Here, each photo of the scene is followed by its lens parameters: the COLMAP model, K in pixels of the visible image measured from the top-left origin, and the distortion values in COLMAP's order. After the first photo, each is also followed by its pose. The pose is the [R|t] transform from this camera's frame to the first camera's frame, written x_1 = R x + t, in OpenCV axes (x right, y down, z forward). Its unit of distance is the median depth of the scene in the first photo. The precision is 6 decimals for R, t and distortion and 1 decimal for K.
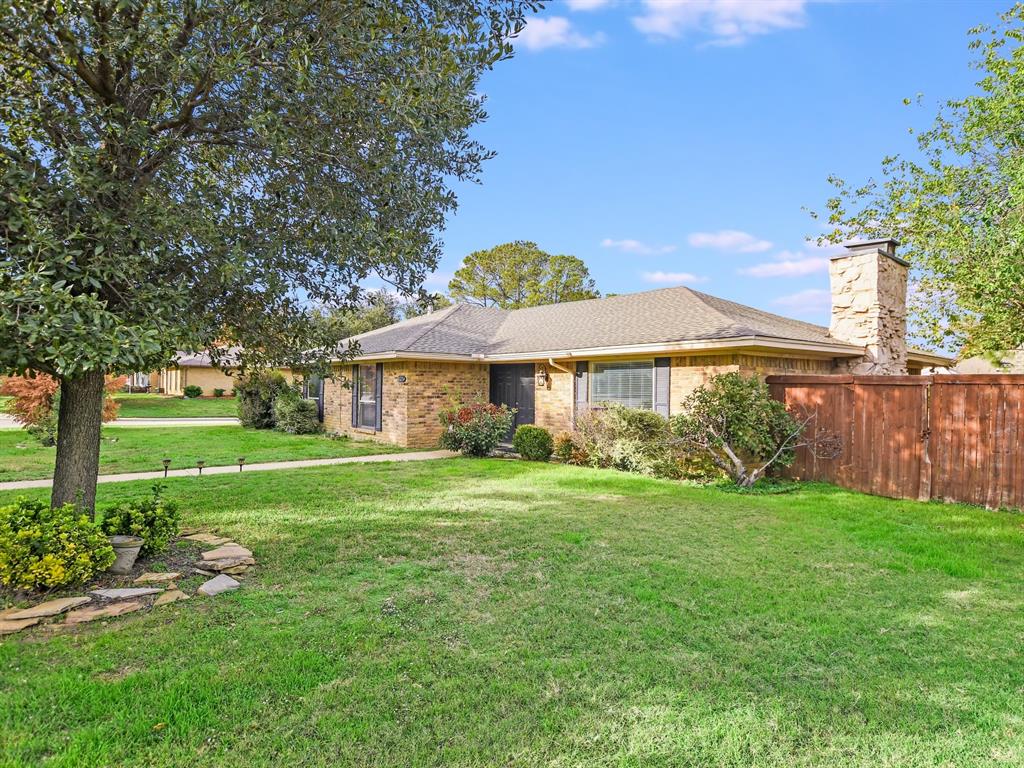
lens RADIAL K [[597.5, 0, 514.1], [0, 597.5, 384.0], [0, 0, 1]] dist [-0.027201, 0.005830]
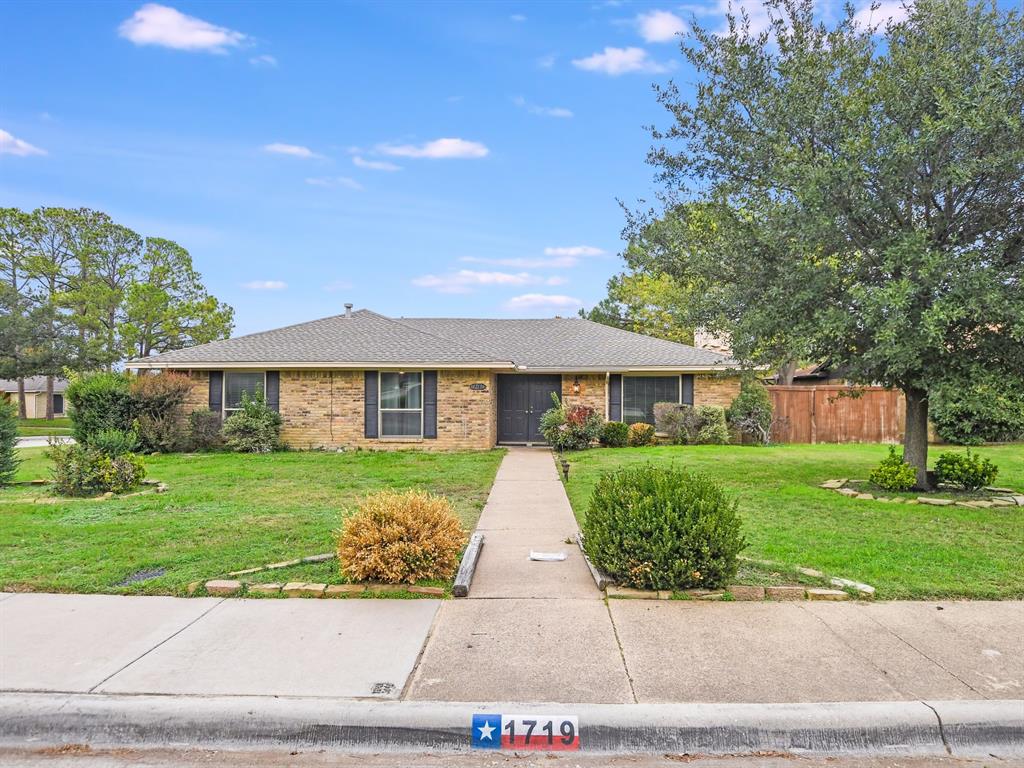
lens RADIAL K [[597.5, 0, 515.3], [0, 597.5, 386.5], [0, 0, 1]] dist [-0.027201, 0.005830]
pose [[0.634641, 0.002119, 0.772805, -1.187165], [0.001217, 0.999992, -0.003742, -0.005577], [-0.772807, 0.003315, 0.634633, 0.324952]]
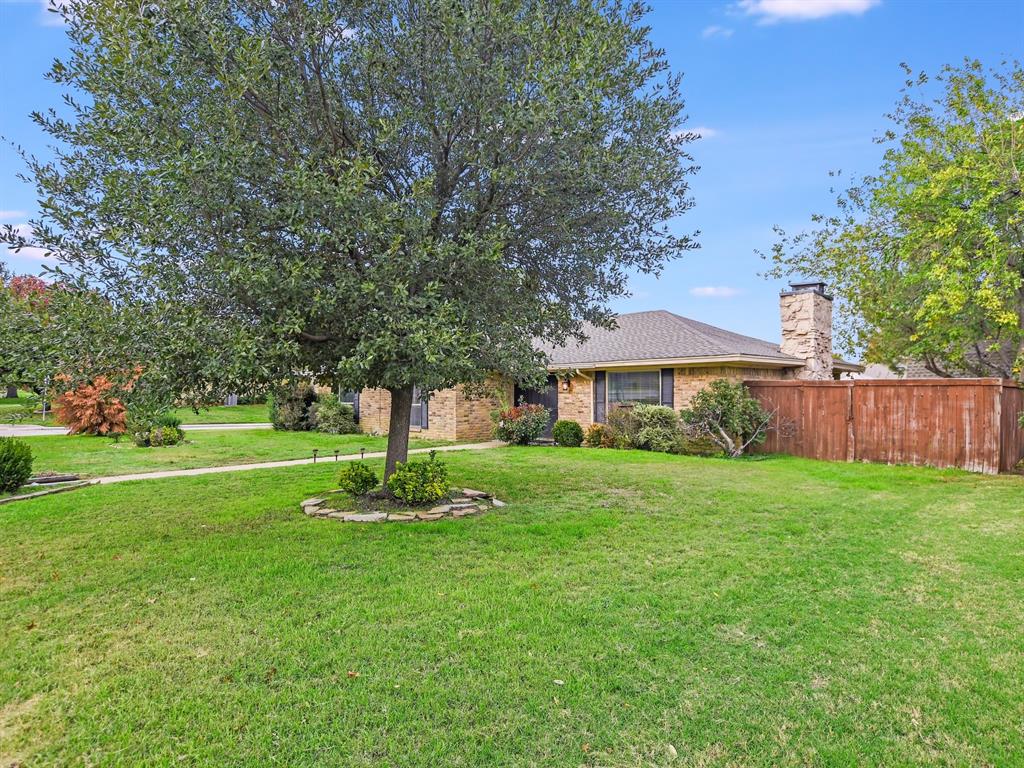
lens RADIAL K [[597.5, 0, 513.9], [0, 597.5, 385.8], [0, 0, 1]] dist [-0.027201, 0.005830]
pose [[0.993288, -0.010534, 0.115188, -0.241408], [0.011022, 0.999933, -0.003597, -0.003260], [-0.115142, 0.004842, 0.993337, -0.297197]]
